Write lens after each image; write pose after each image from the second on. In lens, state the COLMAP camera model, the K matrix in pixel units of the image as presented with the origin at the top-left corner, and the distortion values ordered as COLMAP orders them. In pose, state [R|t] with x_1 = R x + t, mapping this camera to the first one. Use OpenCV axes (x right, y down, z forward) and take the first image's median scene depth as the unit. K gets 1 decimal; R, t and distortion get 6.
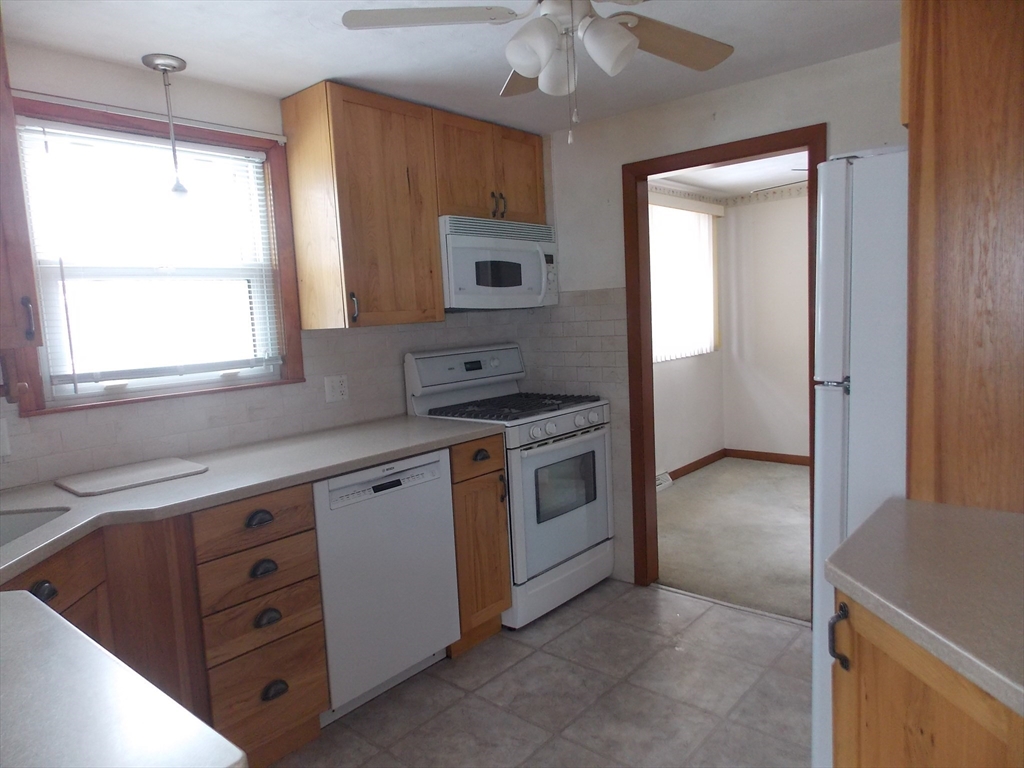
lens RADIAL K [[676.6, 0, 512.0], [0, 676.6, 384.0], [0, 0, 1]] dist [-0.002339, -0.000769]
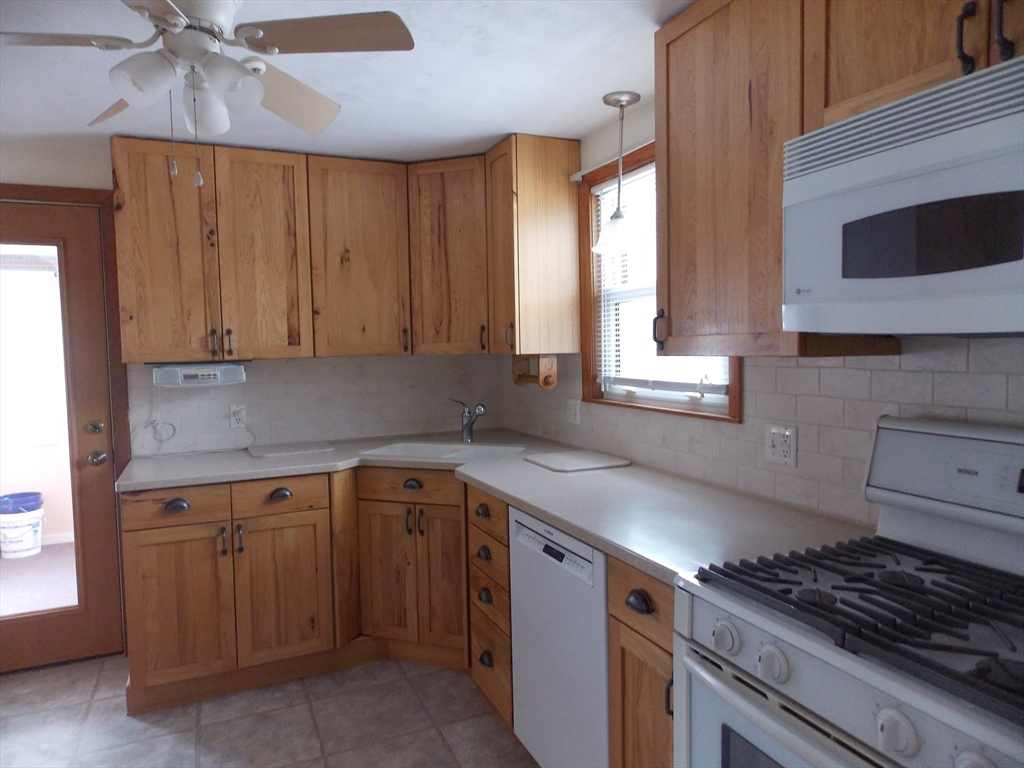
lens RADIAL K [[676.6, 0, 512.0], [0, 676.6, 384.0], [0, 0, 1]] dist [-0.002339, -0.000769]
pose [[-0.434651, 0.113331, -0.893440, 0.483820], [-0.049429, 0.987553, 0.149317, -0.151950], [0.899241, 0.109063, -0.423639, 1.134574]]
